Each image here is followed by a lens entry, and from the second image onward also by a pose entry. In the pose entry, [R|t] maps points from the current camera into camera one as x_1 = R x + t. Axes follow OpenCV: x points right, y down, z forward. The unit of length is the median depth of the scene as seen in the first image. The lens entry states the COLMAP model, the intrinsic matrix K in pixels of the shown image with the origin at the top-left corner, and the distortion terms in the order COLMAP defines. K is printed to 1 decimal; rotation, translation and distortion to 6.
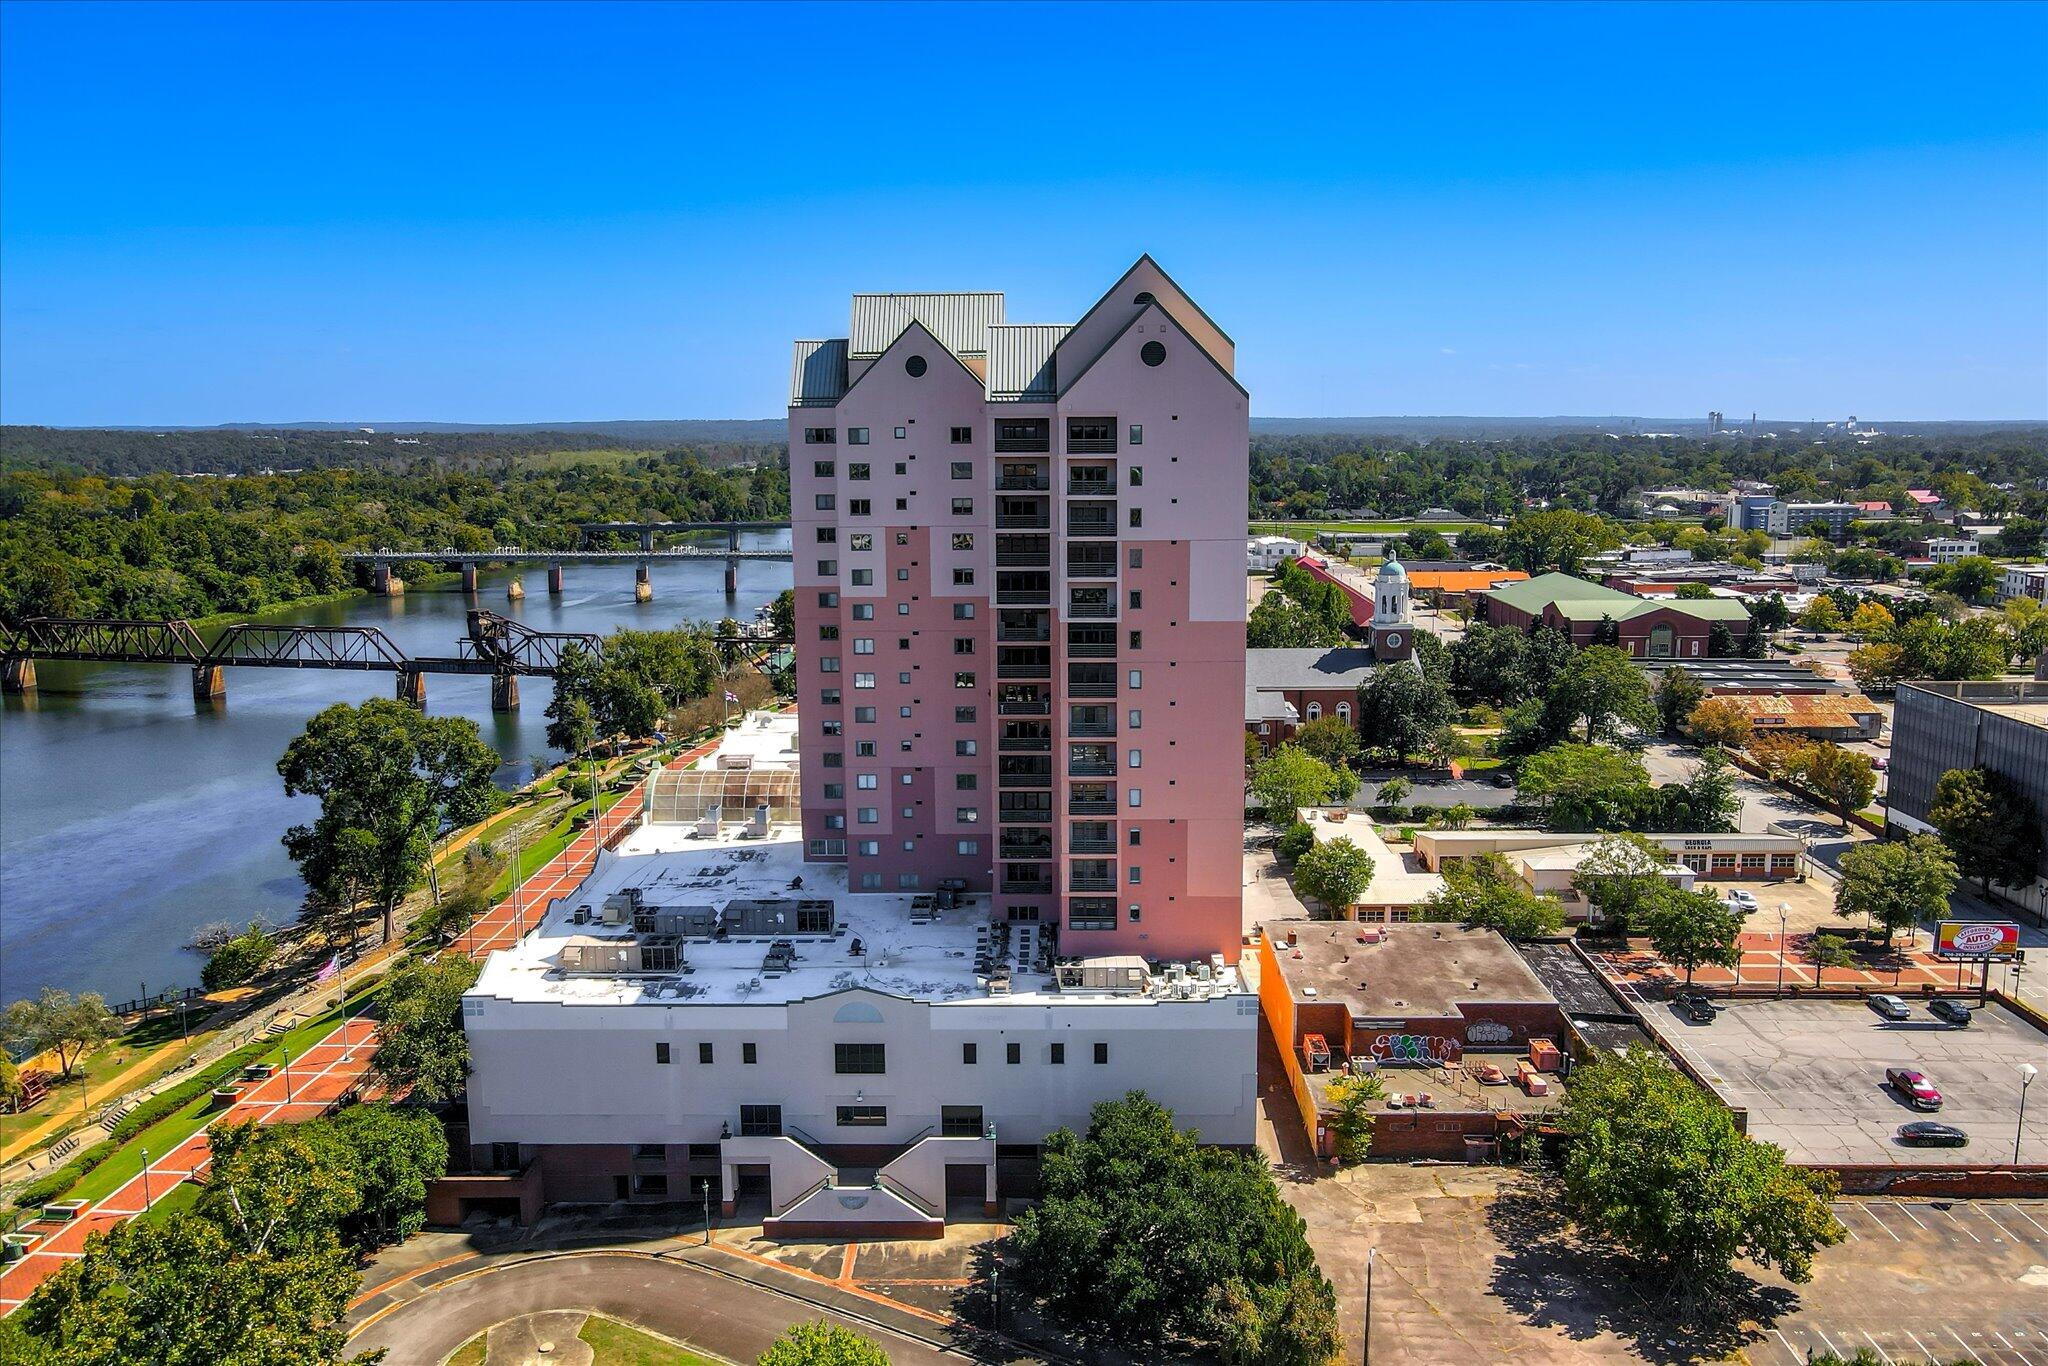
lens RADIAL K [[1497.1, 0, 1023.0], [0, 1497.1, 683.8], [0, 0, 1]] dist [-0.003507, 0.020758]
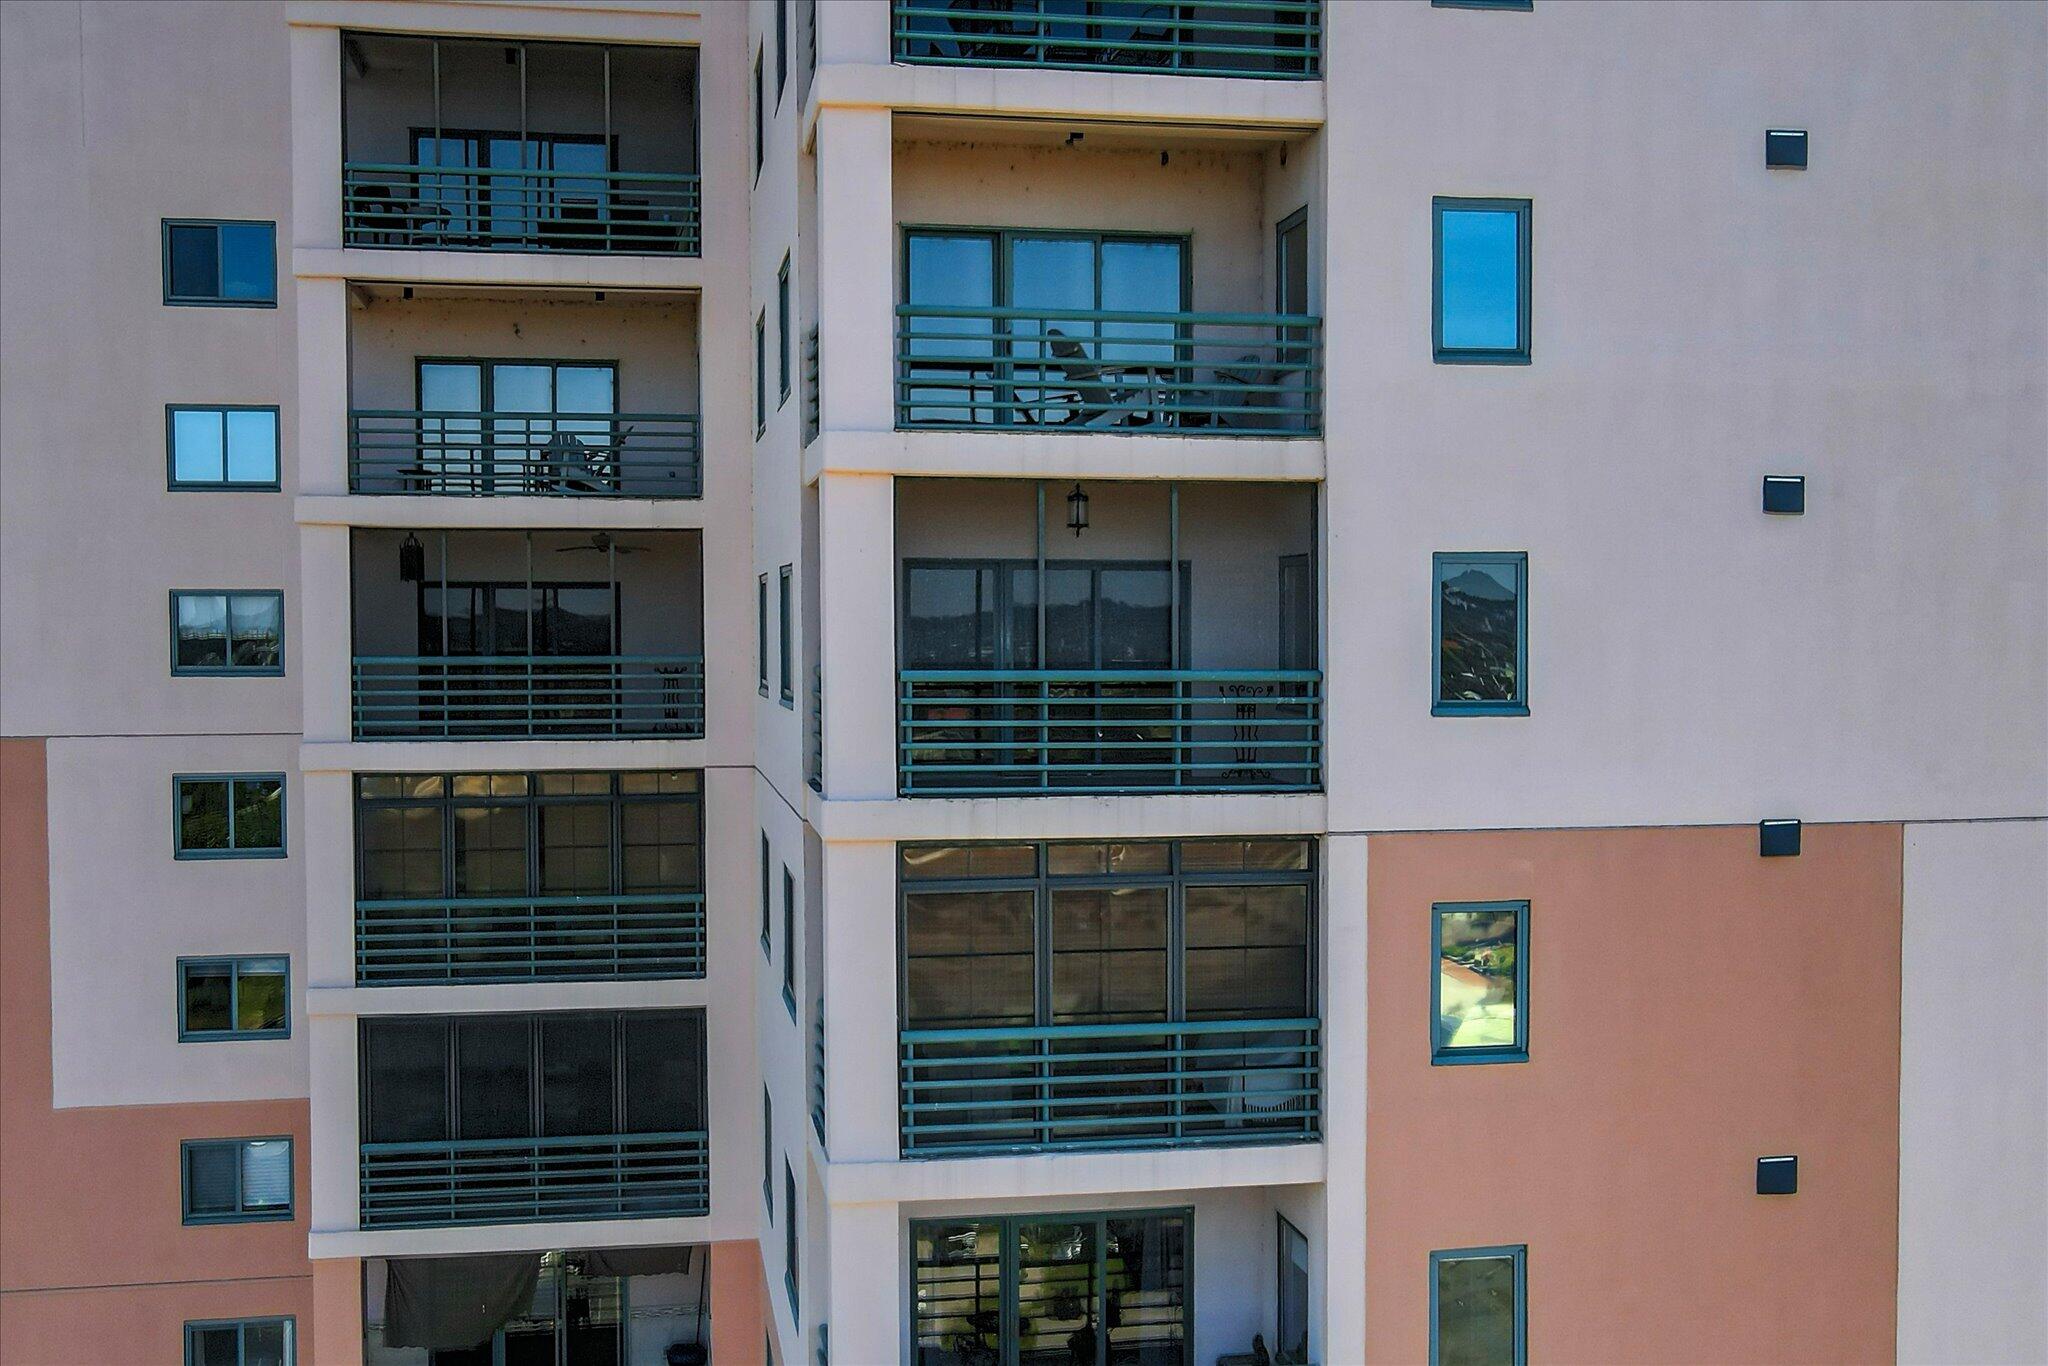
lens RADIAL K [[1955.7, 0, 1023.1], [0, 1955.7, 685.6], [0, 0, 1]] dist [-0.020496, 0.000000]
pose [[0.977737, -0.003668, 0.209804, 0.006965], [0.032147, 0.990662, -0.132494, -0.075870], [-0.207359, 0.136289, 0.968725, 0.742429]]
